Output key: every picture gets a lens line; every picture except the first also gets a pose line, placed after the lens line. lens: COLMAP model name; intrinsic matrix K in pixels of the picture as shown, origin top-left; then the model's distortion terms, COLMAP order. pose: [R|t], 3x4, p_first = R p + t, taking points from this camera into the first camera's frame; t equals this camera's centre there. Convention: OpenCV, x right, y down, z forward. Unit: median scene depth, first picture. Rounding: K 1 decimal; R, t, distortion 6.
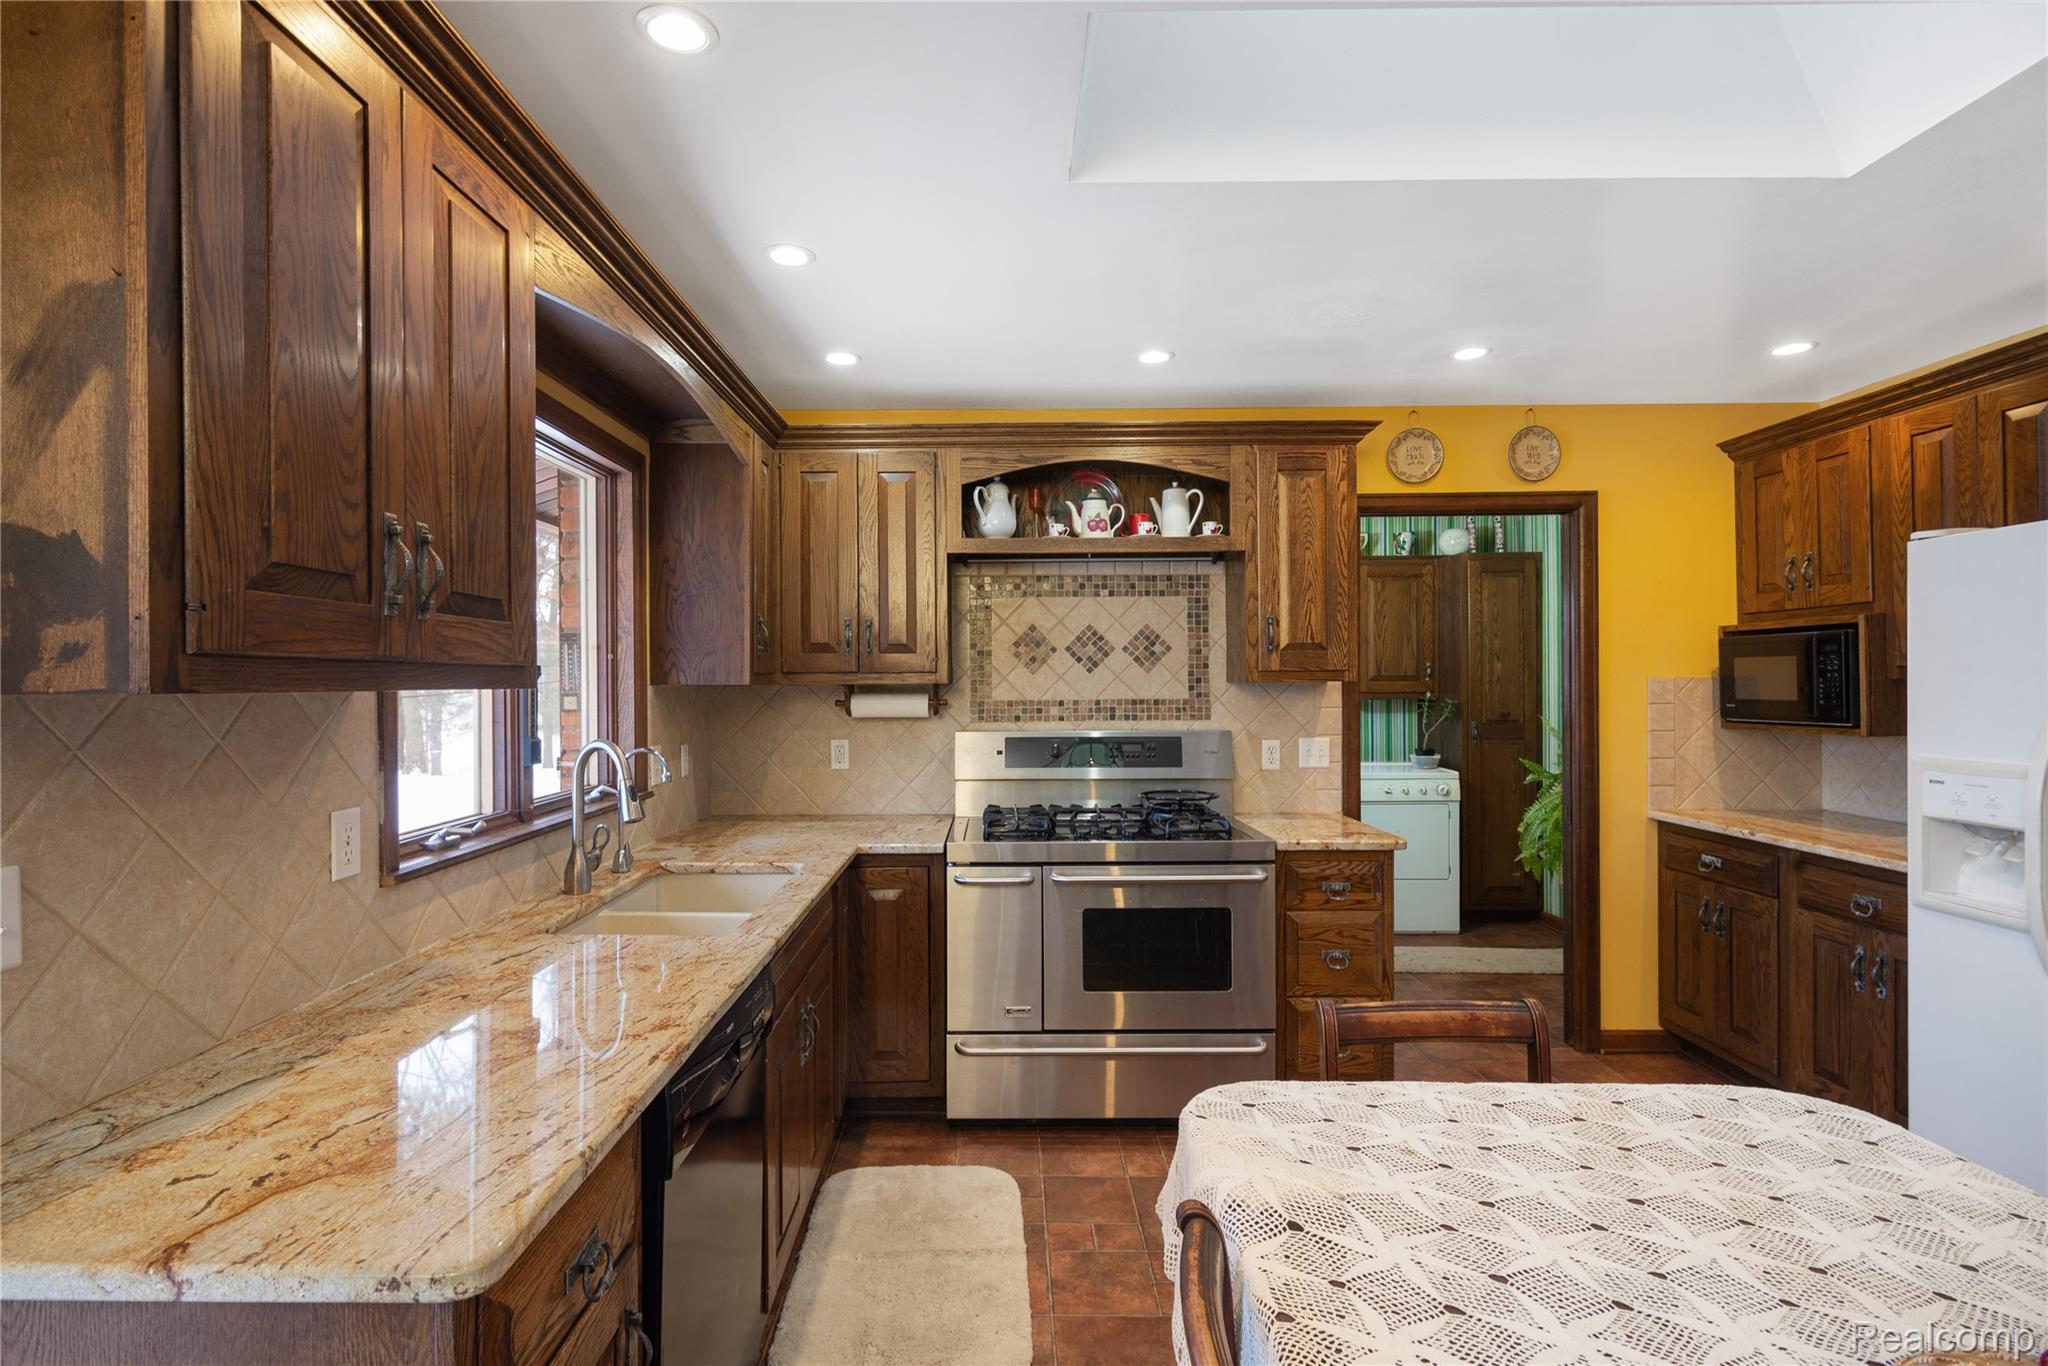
lens RADIAL K [[1012.6, 0, 1015.2], [0, 1012.6, 679.0], [0, 0, 1]] dist [0.005128, -0.000684]
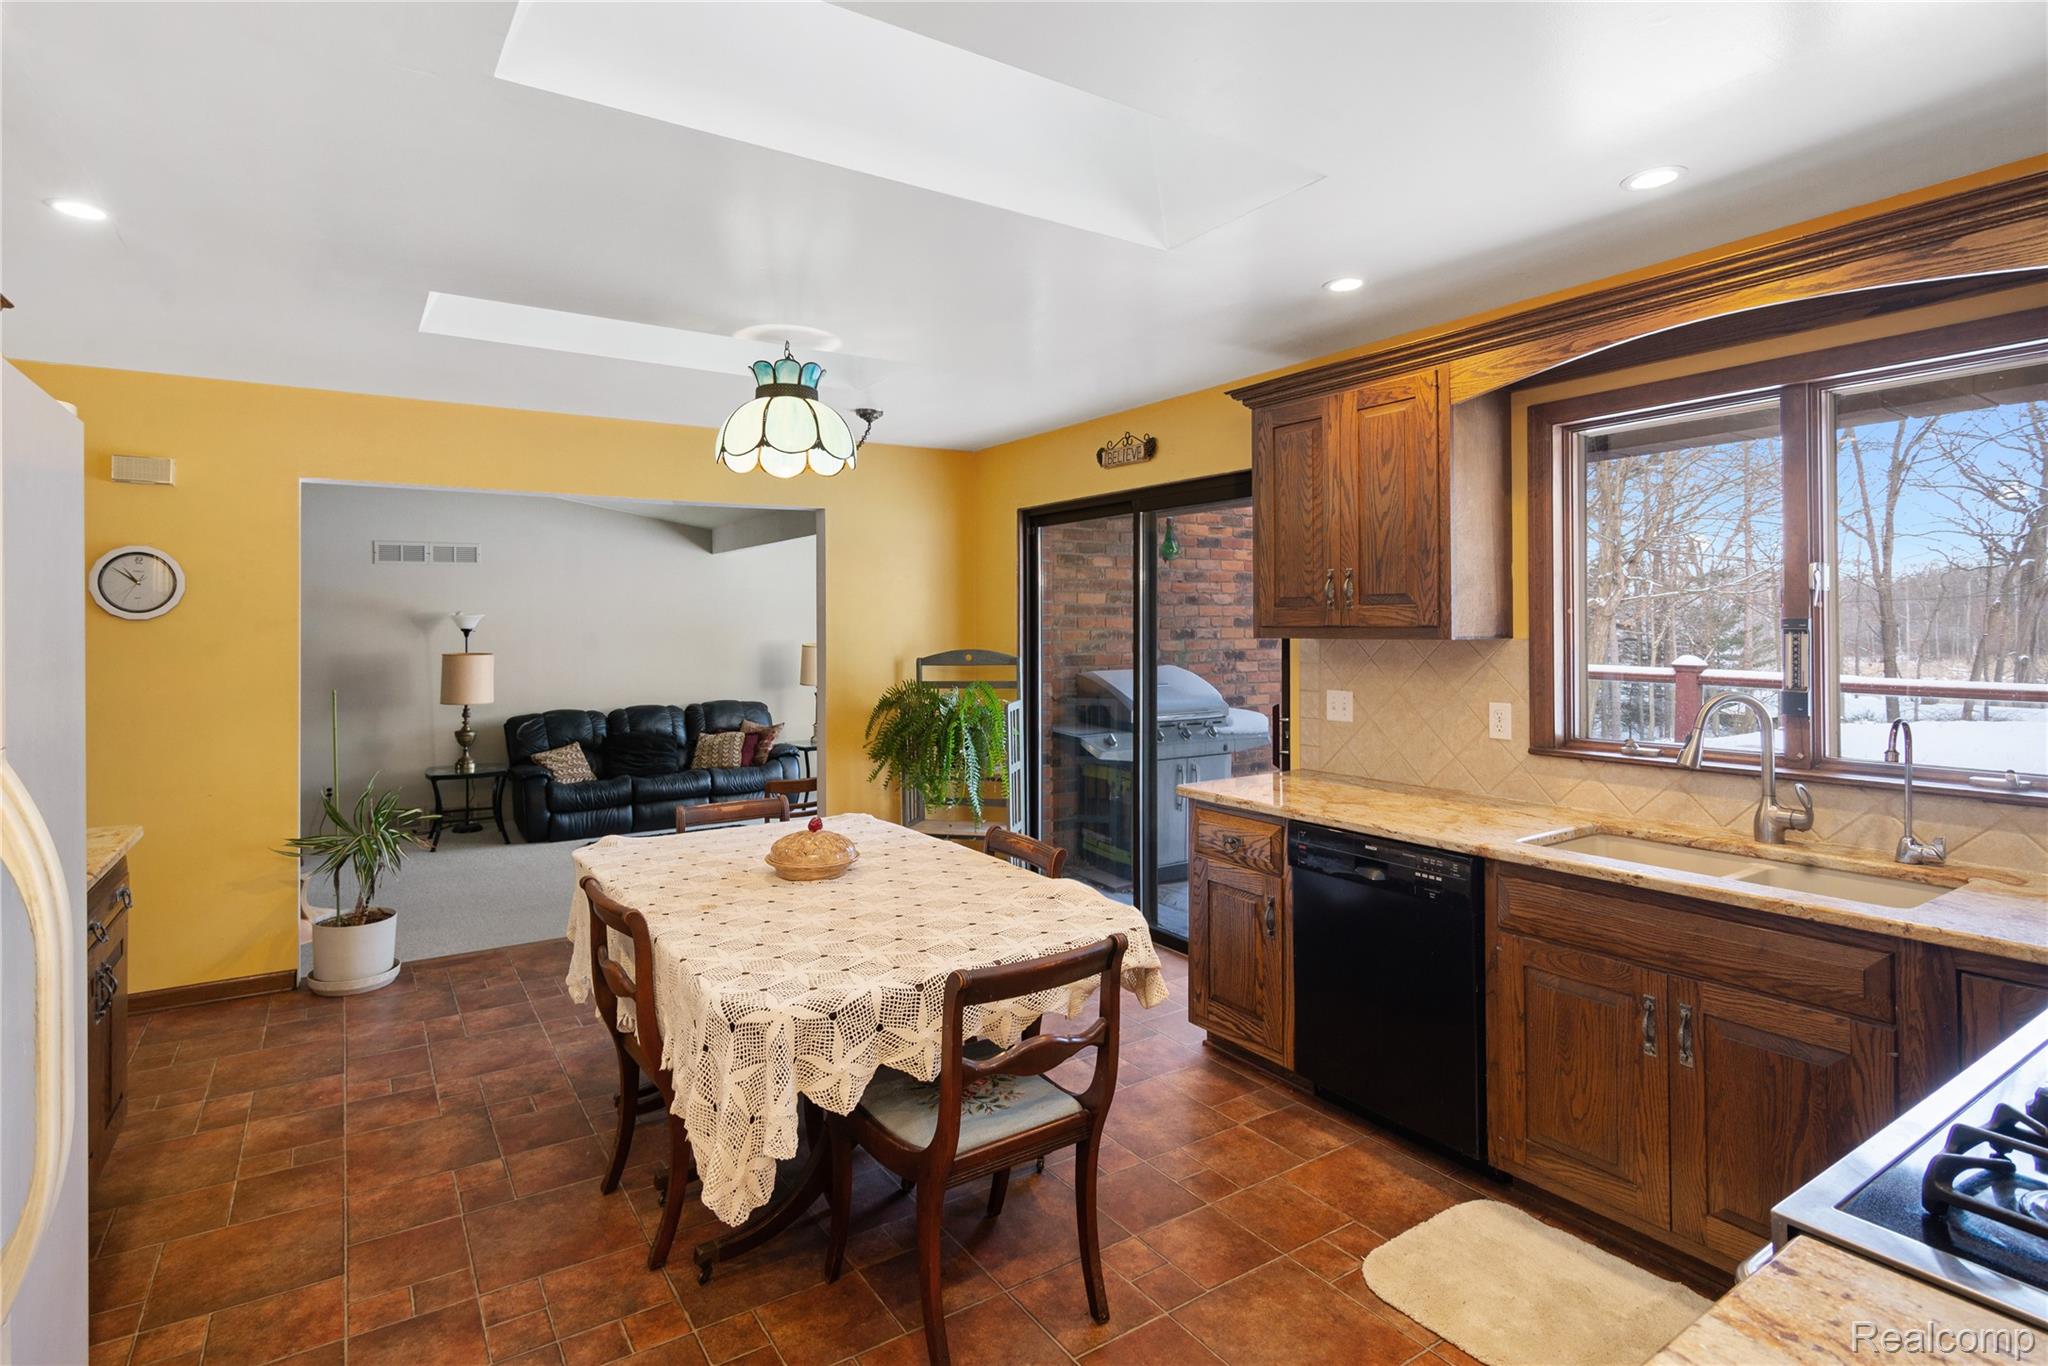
lens RADIAL K [[1012.6, 0, 973.0], [0, 1012.6, 623.7], [0, 0, 1]] dist [0.005128, -0.000684]
pose [[-0.851150, 0.007707, -0.524866, 0.539228], [0.010299, 0.999945, -0.002019, -0.011106], [0.524822, -0.007125, -0.851182, 0.974414]]
